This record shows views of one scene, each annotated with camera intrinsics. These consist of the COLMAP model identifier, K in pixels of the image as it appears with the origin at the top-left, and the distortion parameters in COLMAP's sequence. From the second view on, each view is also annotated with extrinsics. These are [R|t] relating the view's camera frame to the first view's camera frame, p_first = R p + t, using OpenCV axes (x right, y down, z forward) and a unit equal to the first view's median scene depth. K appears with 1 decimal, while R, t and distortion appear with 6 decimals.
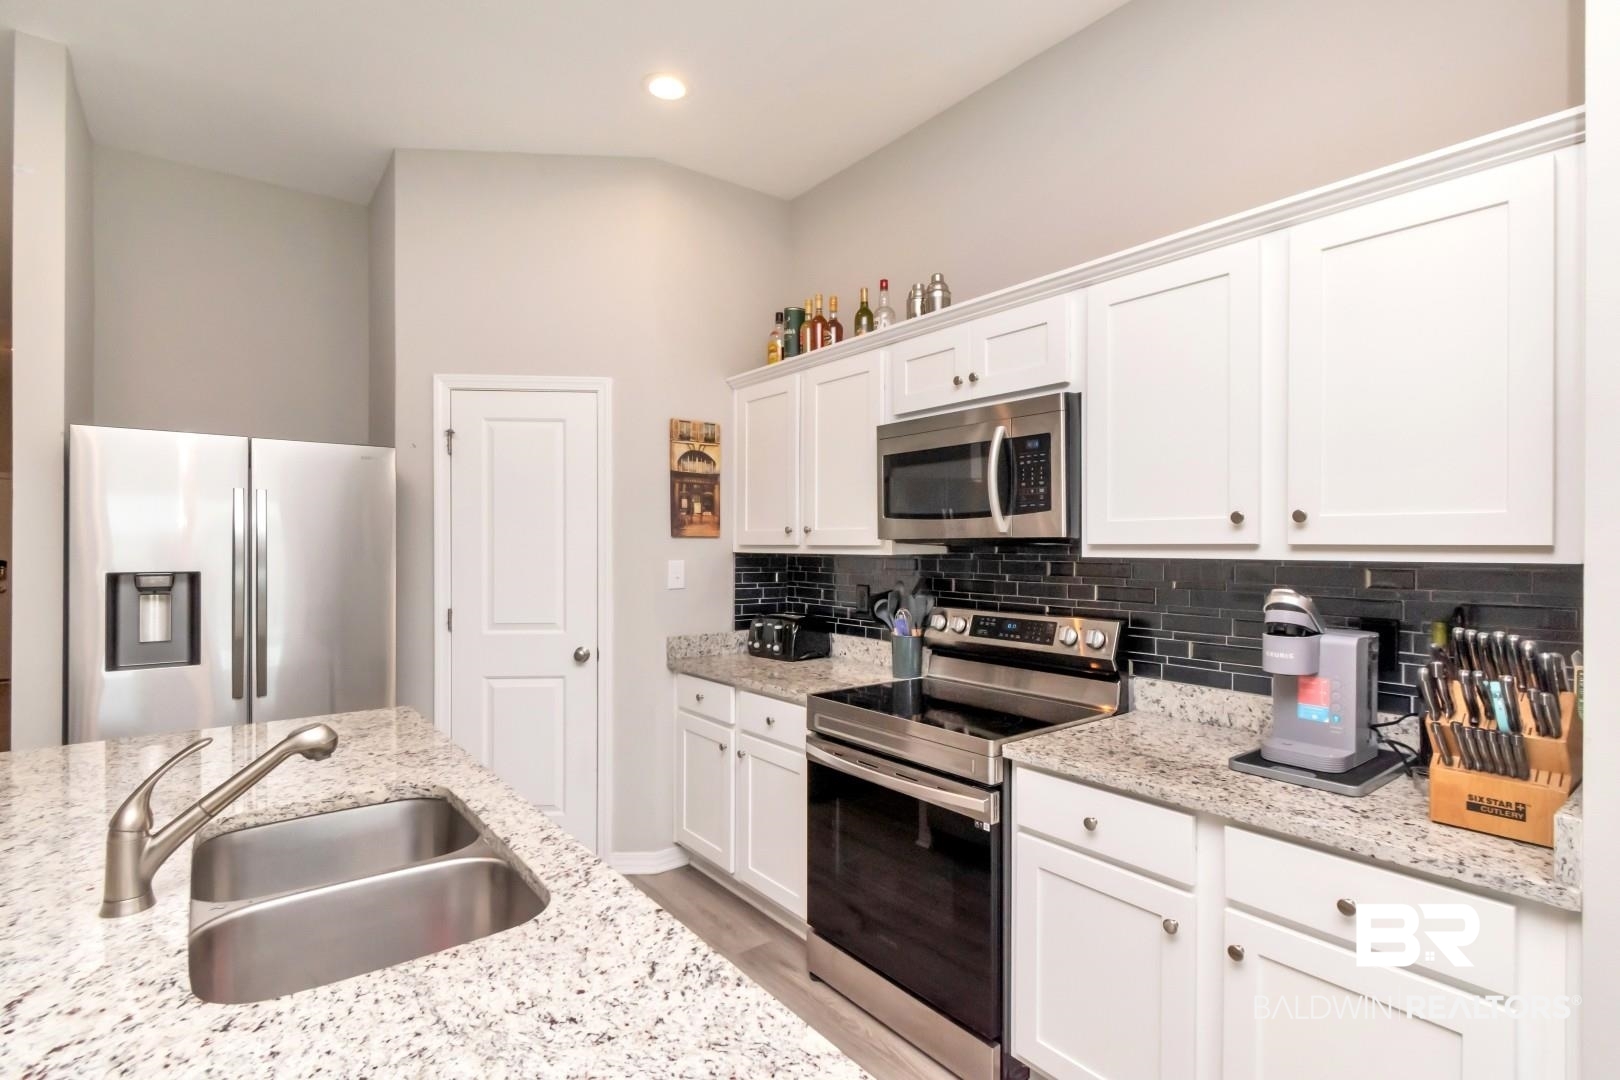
lens RADIAL K [[792.6, 0, 811.2], [0, 792.6, 542.2], [0, 0, 1]] dist [-0.005321, -0.001482]
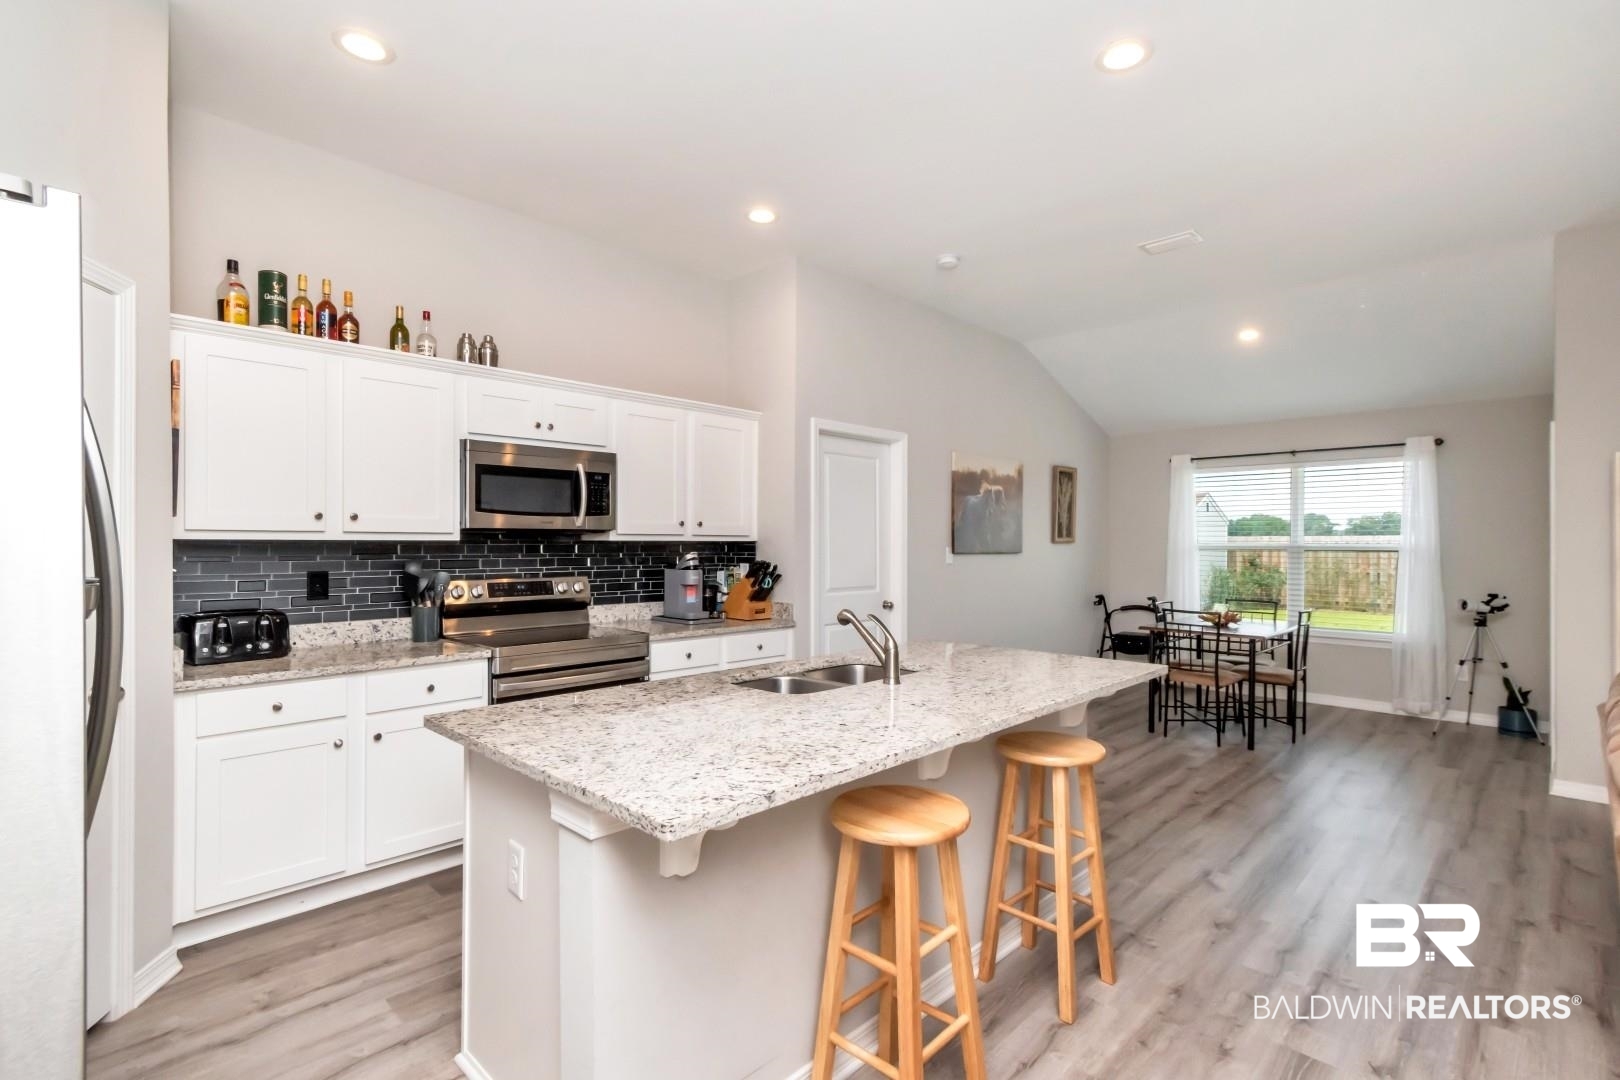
lens RADIAL K [[751.9, 0, 800.5], [0, 751.9, 544.6], [0, 0, 1]] dist [-0.008255, -0.000392]
pose [[-0.144884, 0.001803, 0.989447, -1.322658], [-0.002038, 0.999996, -0.002121, 0.027799], [-0.989447, -0.002324, -0.144880, 0.715113]]
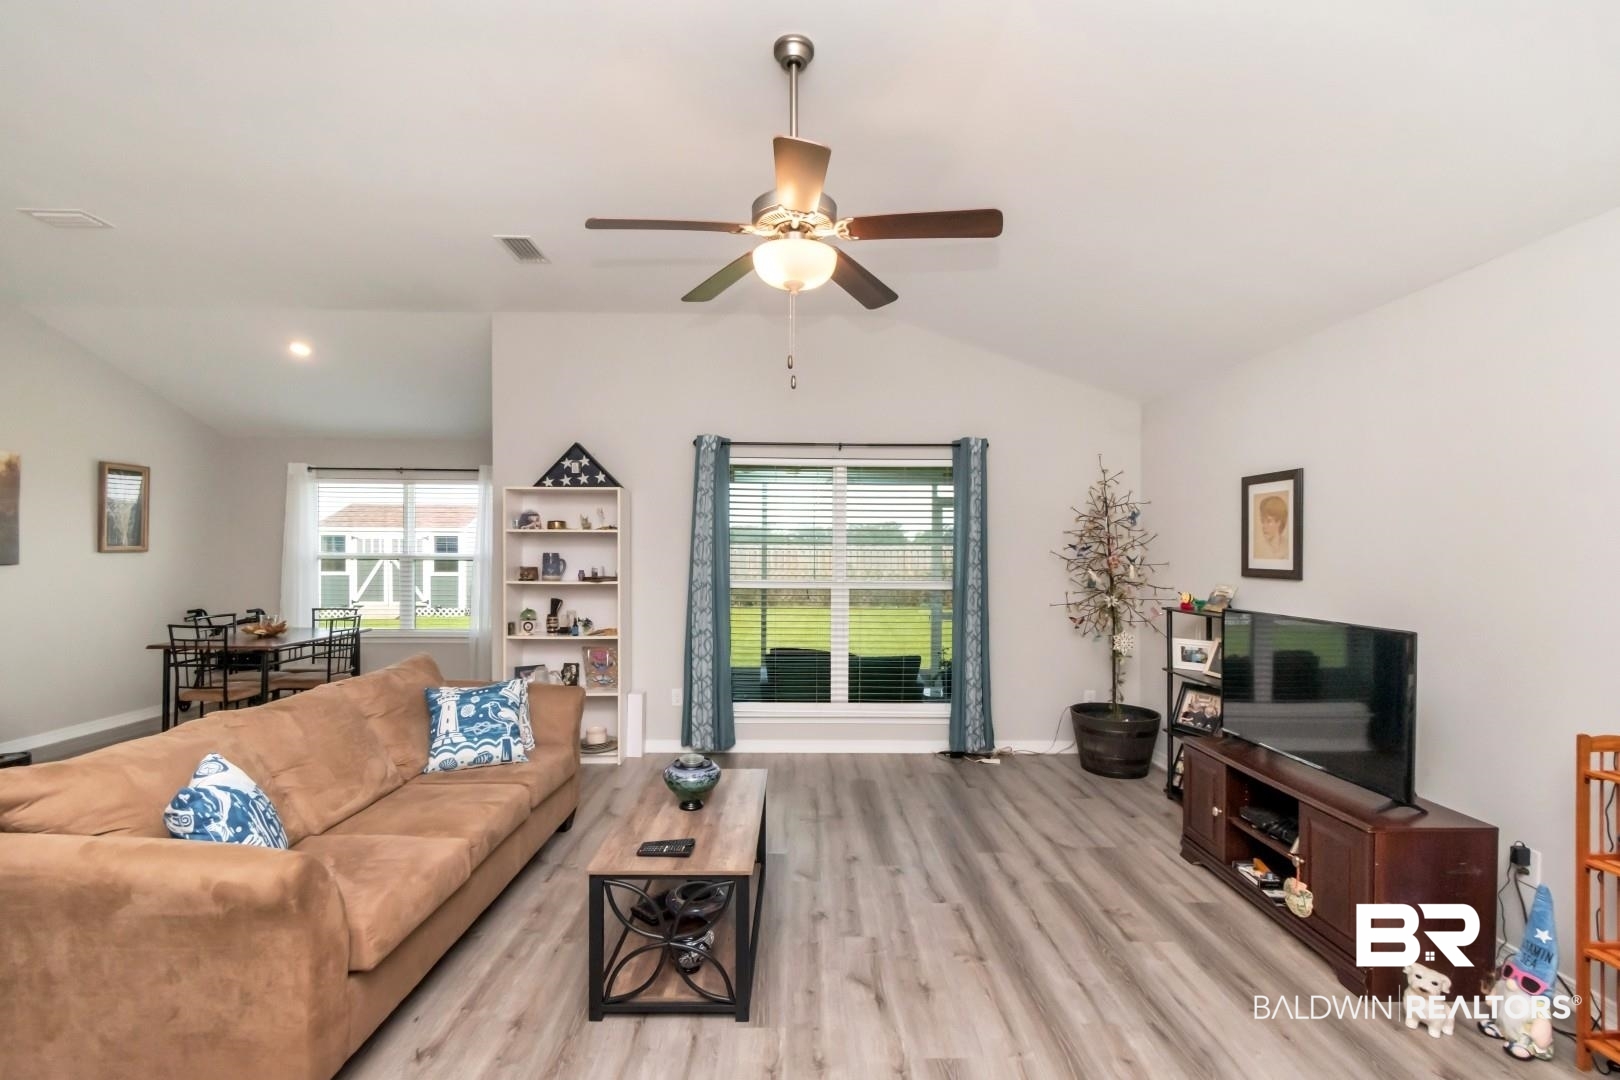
lens RADIAL K [[730.3, 0, 803.4], [0, 730.3, 553.3], [0, 0, 1]] dist [0.016466, -0.002613]
pose [[-0.808780, -0.003299, 0.588102, -1.850489], [-0.004503, 0.999990, -0.000584, 0.008487], [-0.588094, -0.003121, -0.808786, -0.024777]]
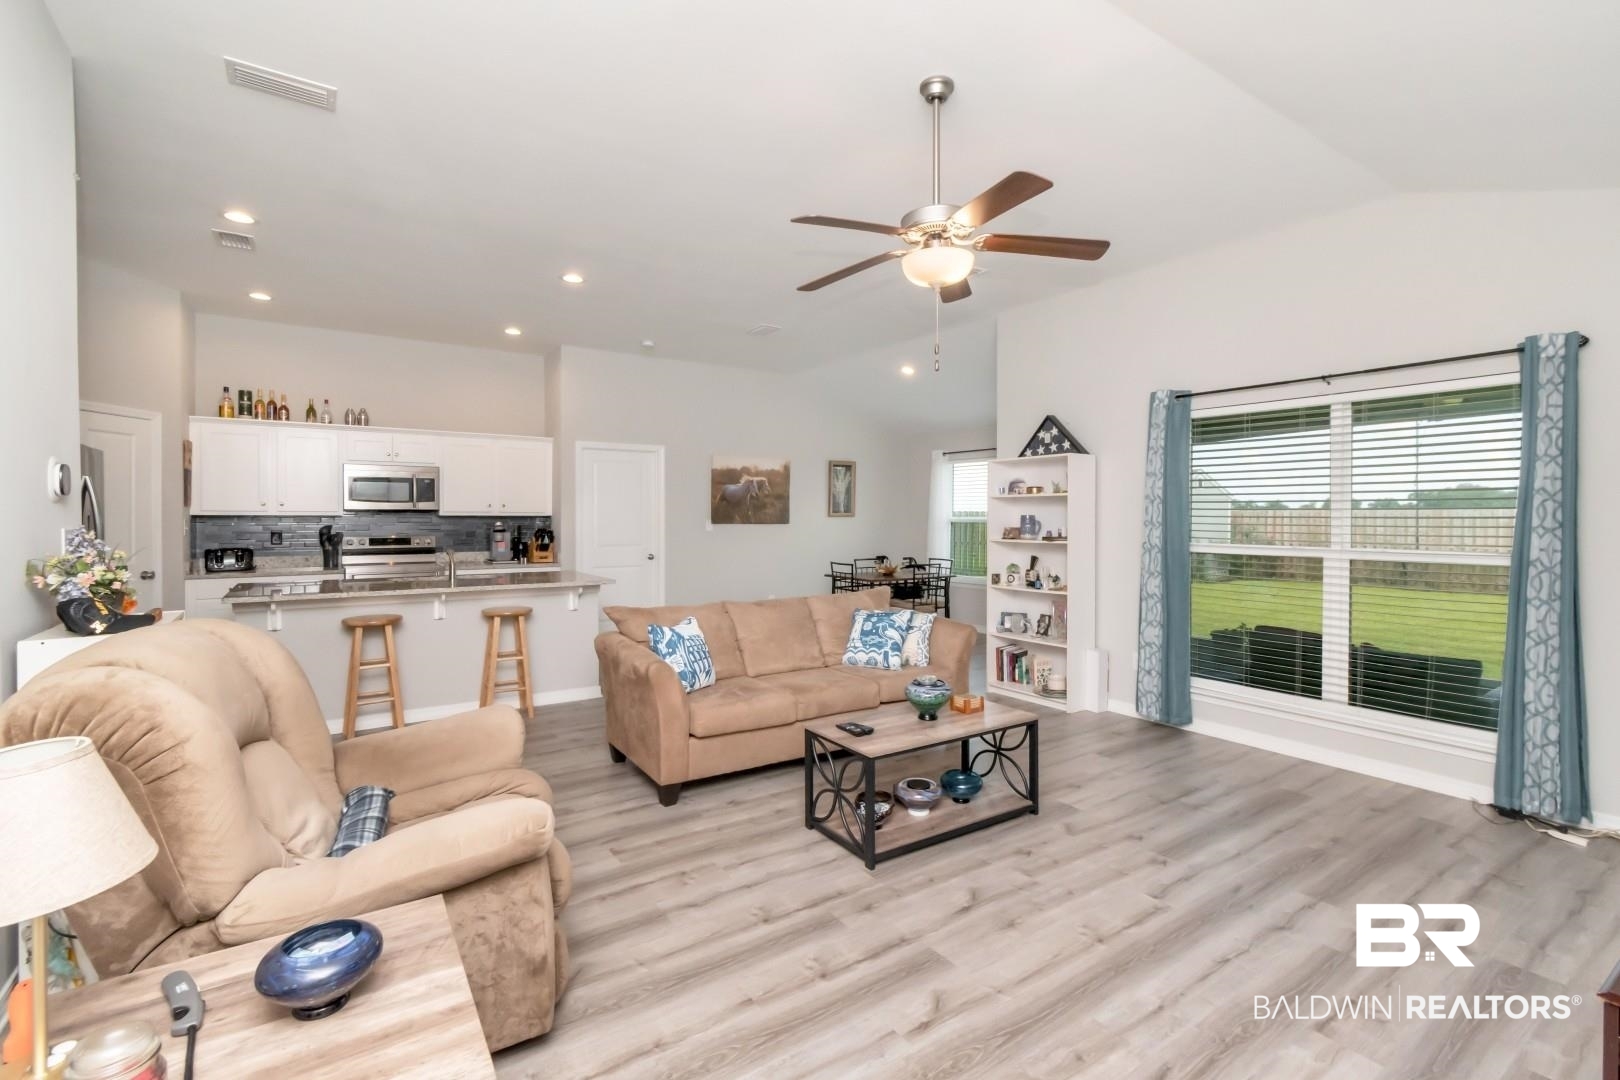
lens RADIAL K [[730.3, 0, 800.0], [0, 730.3, 525.0], [0, 0, 1]] dist [0.016466, -0.002613]
pose [[0.056466, -0.009663, 0.998358, -2.429368], [-0.004001, 0.999943, 0.009905, 0.020200], [-0.998396, -0.004554, 0.056424, -0.657545]]
